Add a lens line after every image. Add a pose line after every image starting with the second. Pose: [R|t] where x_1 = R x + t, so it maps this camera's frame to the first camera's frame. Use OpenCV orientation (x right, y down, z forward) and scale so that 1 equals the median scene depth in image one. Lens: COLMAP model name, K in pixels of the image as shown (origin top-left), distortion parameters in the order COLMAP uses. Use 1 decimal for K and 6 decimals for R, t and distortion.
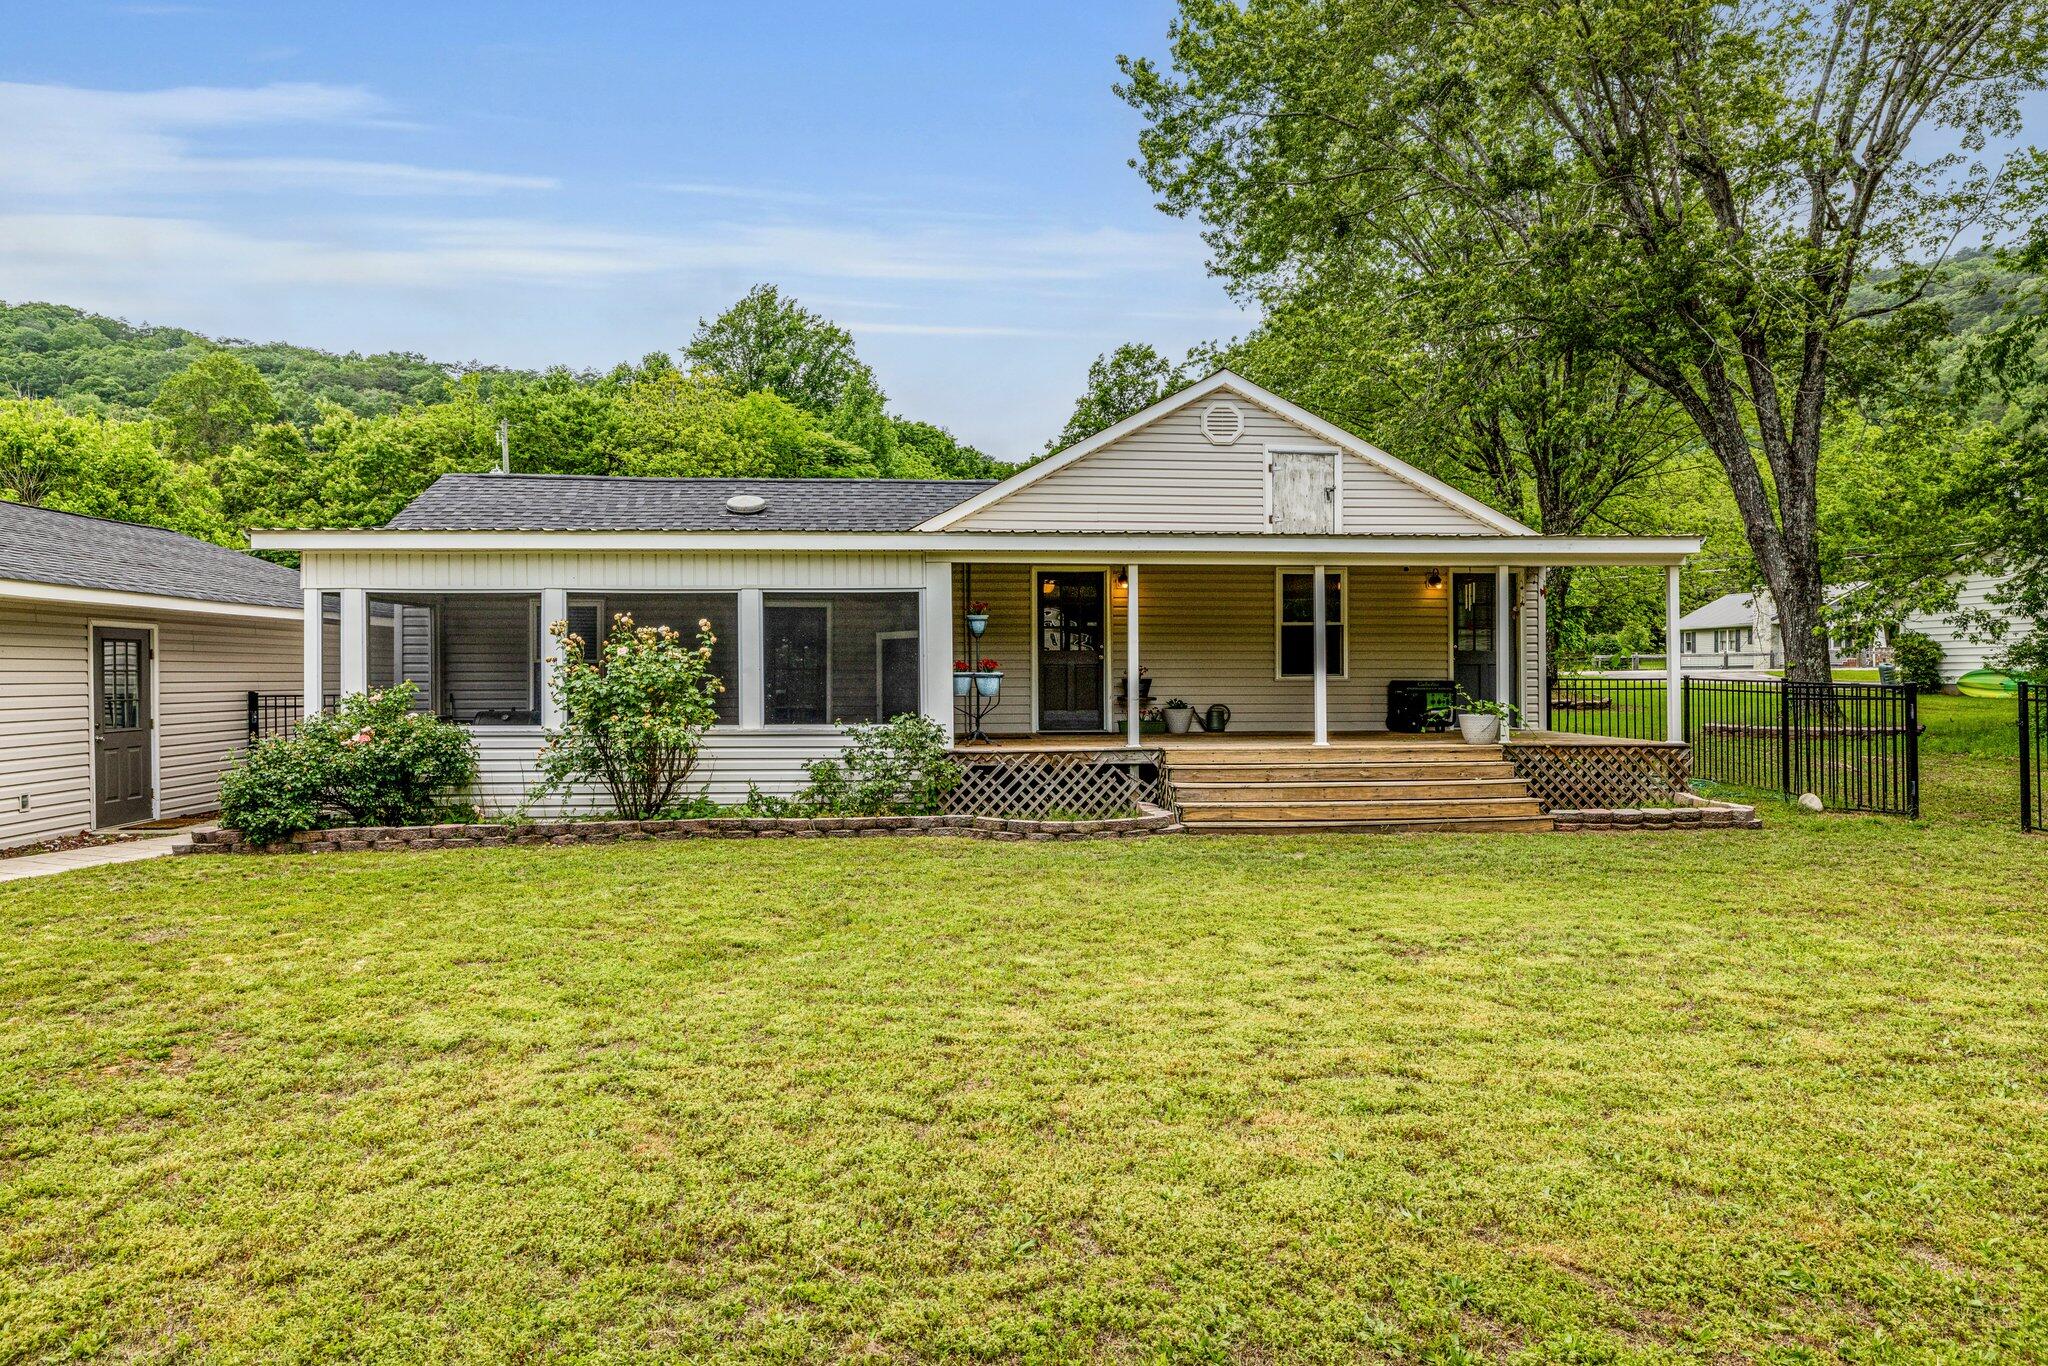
lens RADIAL K [[1210.7, 0, 1024.0], [0, 1210.7, 683.0], [0, 0, 1]] dist [-0.001489, -0.000870]
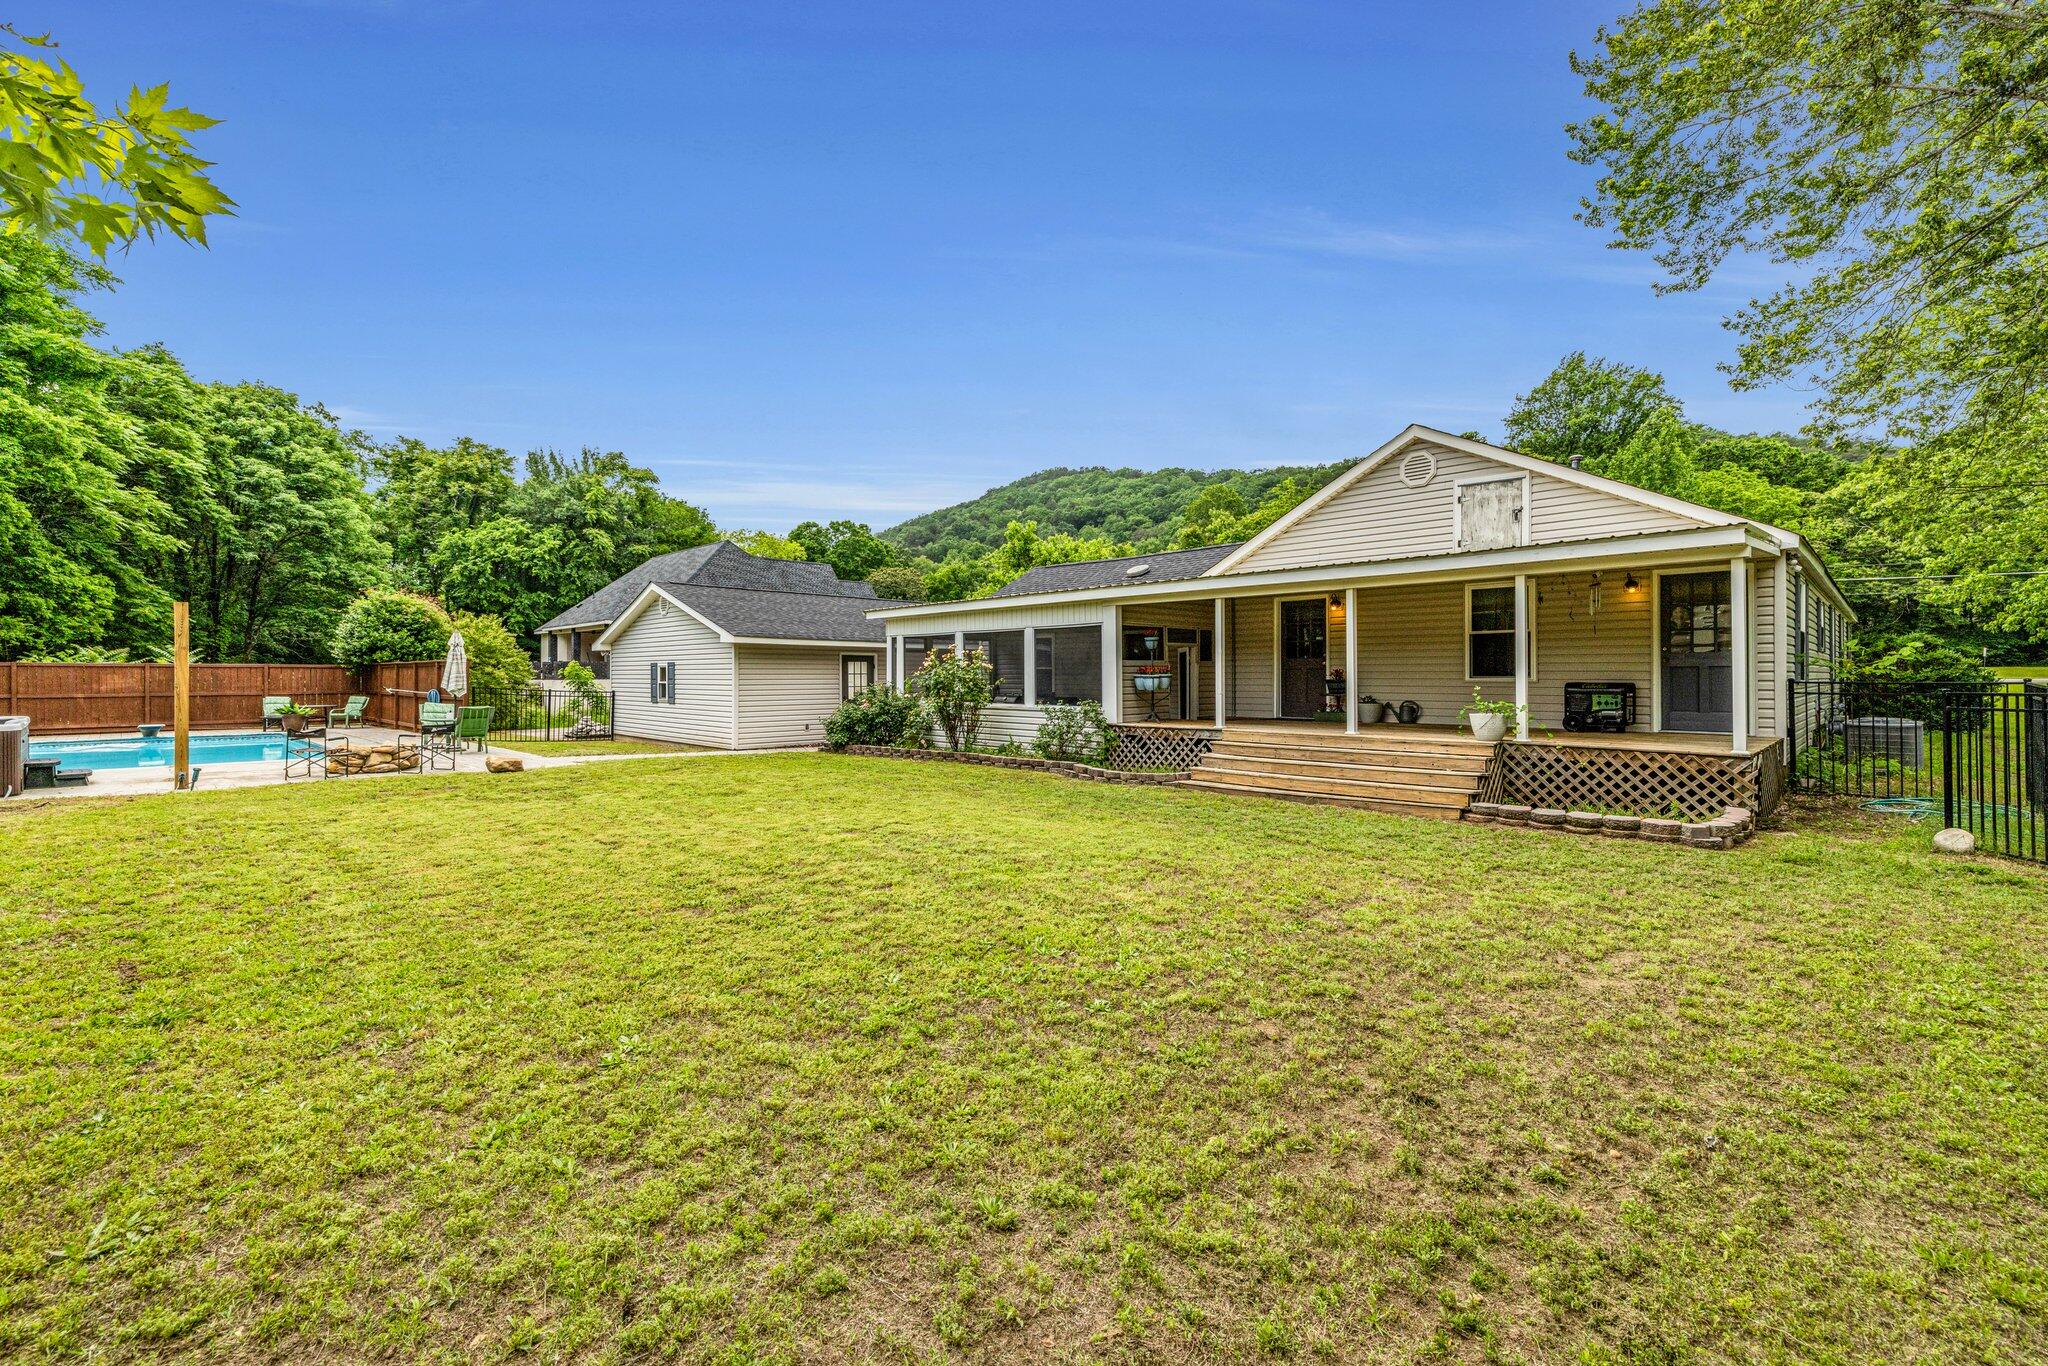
lens RADIAL K [[867.6, 0, 1022.3], [0, 867.6, 671.6], [0, 0, 1]] dist [-0.000662, -0.000193]
pose [[0.638735, -0.001480, -0.769426, 0.703723], [-0.007164, 0.999943, -0.007871, -0.002604], [0.769394, 0.010539, 0.638688, 0.172122]]
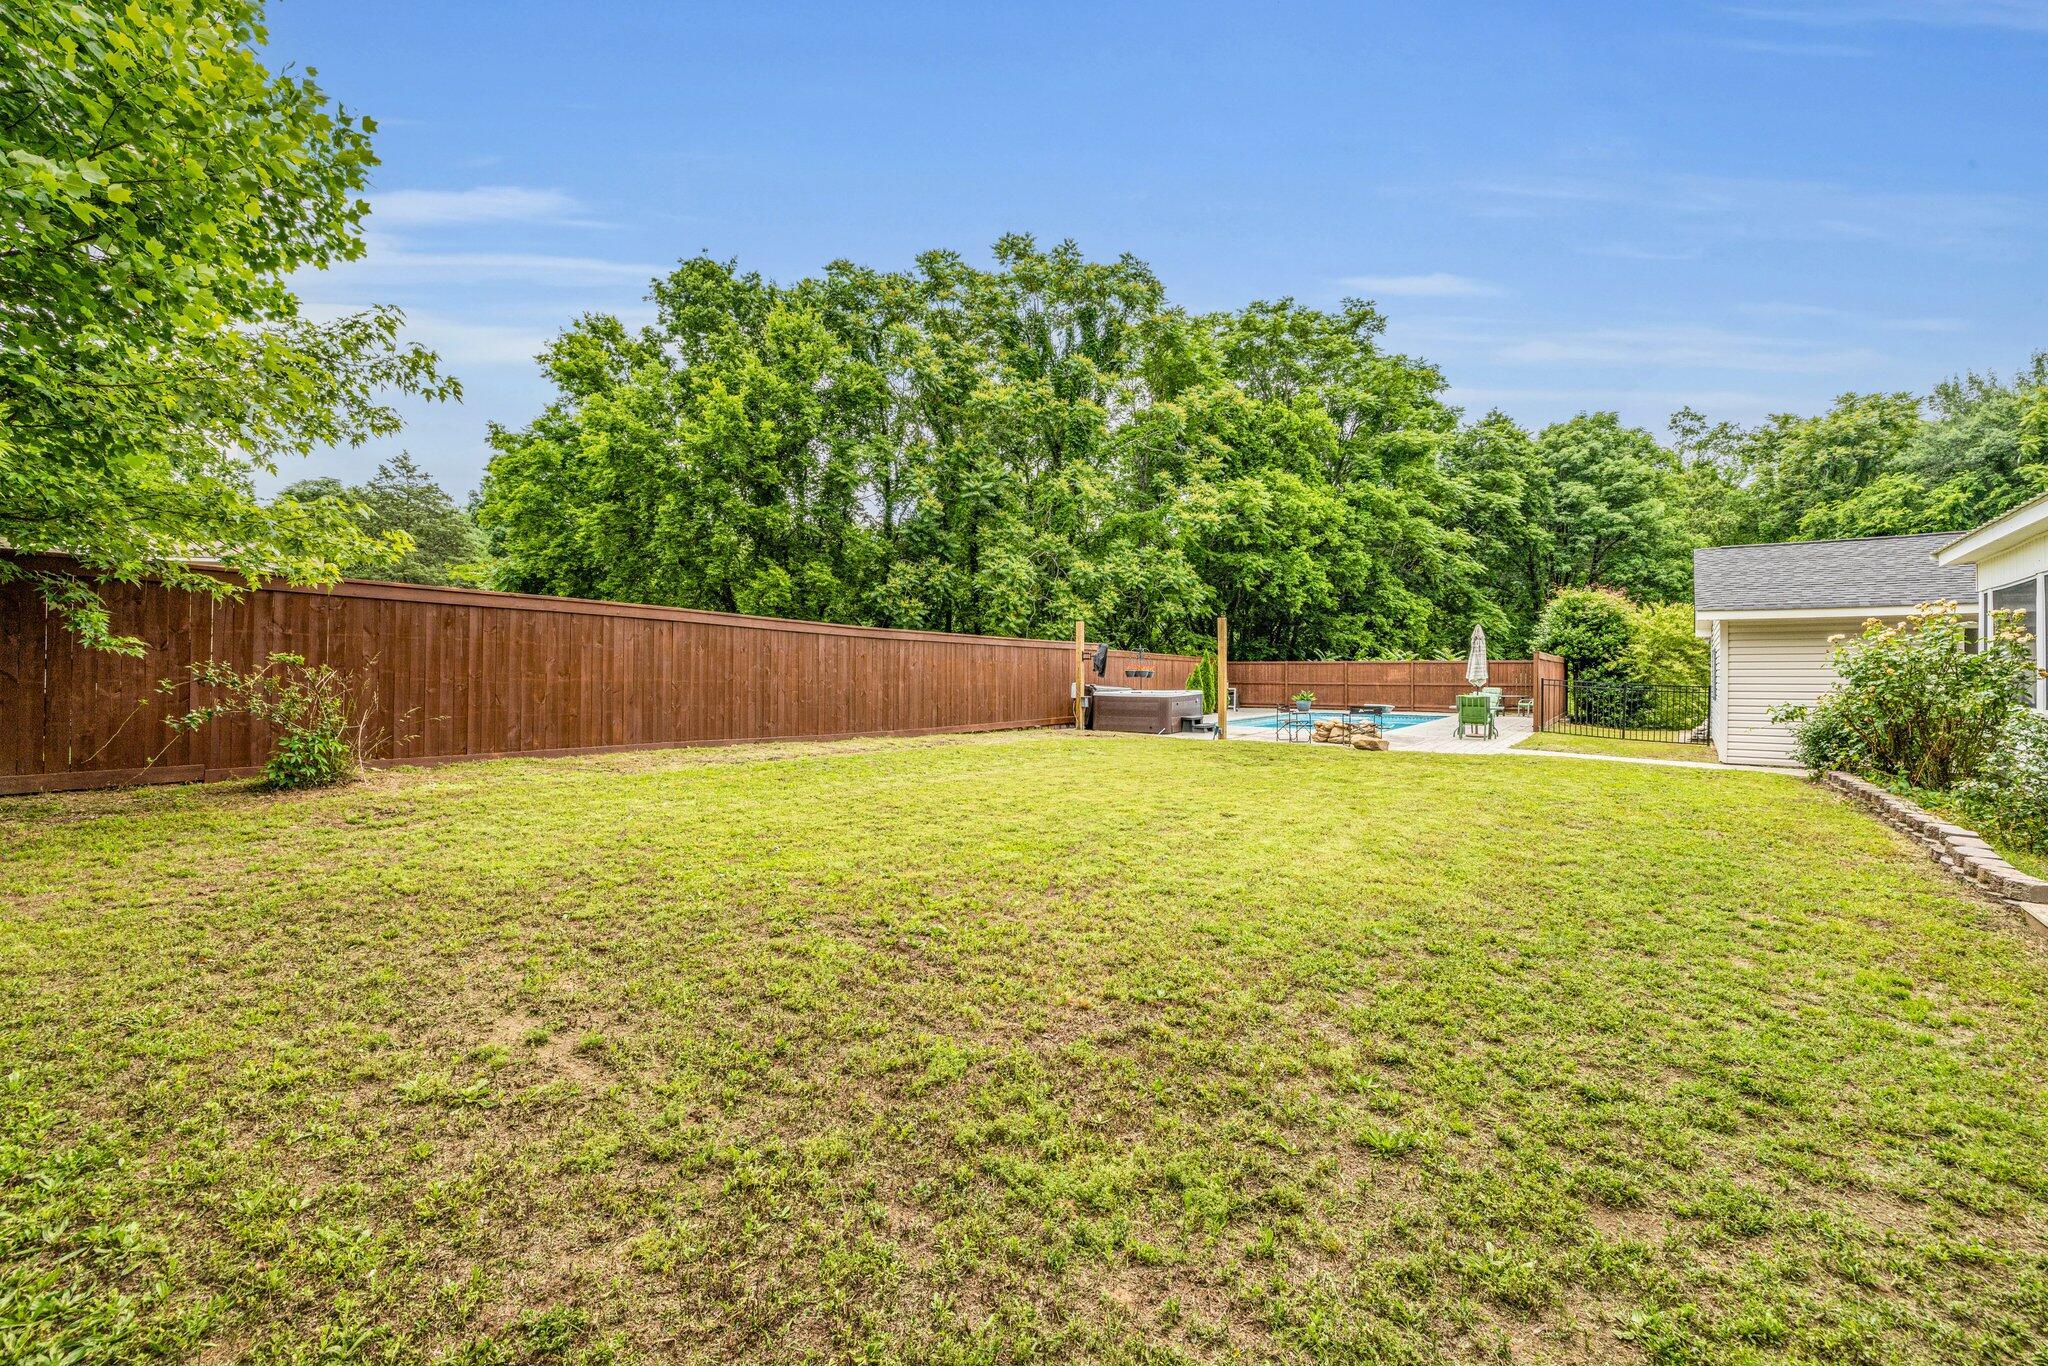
lens RADIAL K [[867.6, 0, 1022.3], [0, 867.6, 671.6], [0, 0, 1]] dist [-0.000662, -0.000193]
pose [[-0.640943, 0.000624, -0.767588, 0.726983], [0.001256, 0.999999, -0.000236, 0.007977], [0.767587, -0.001115, -0.640944, 0.761289]]
